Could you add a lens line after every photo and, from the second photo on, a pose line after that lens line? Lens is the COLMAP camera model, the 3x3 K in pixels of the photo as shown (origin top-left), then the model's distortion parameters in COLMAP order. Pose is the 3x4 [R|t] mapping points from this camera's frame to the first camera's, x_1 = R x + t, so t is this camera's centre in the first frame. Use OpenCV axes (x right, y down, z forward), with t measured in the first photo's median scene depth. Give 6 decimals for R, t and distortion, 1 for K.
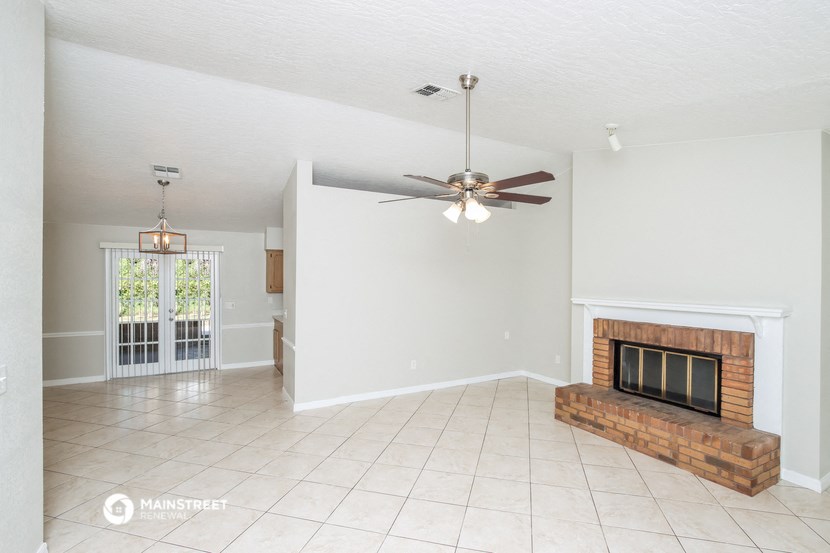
lens RADIAL K [[388.4, 0, 413.2], [0, 388.4, 283.4], [0, 0, 1]] dist [-0.001483, -0.000241]
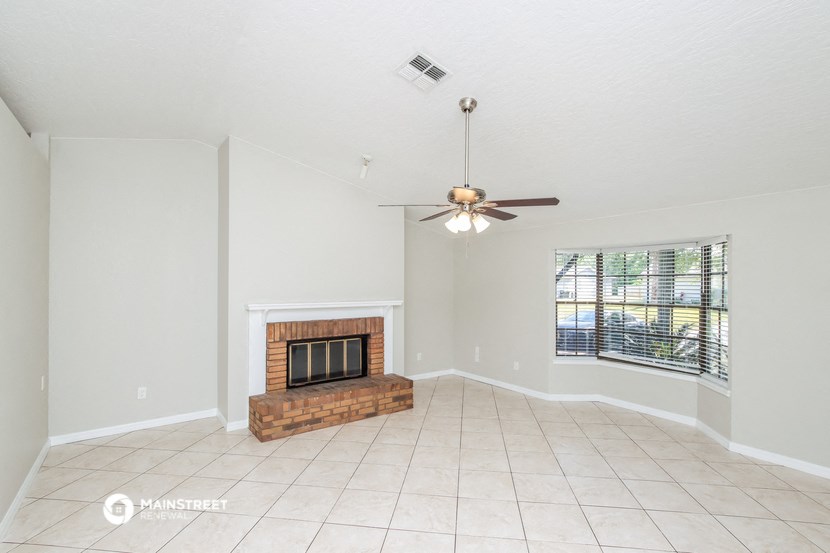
lens RADIAL K [[388.4, 0, 413.2], [0, 388.4, 283.4], [0, 0, 1]] dist [-0.001483, -0.000241]
pose [[-0.133018, 0.012899, 0.991030, -0.642616], [0.013369, 0.999848, -0.011219, 0.006843], [-0.991023, 0.011757, -0.133170, 0.912074]]
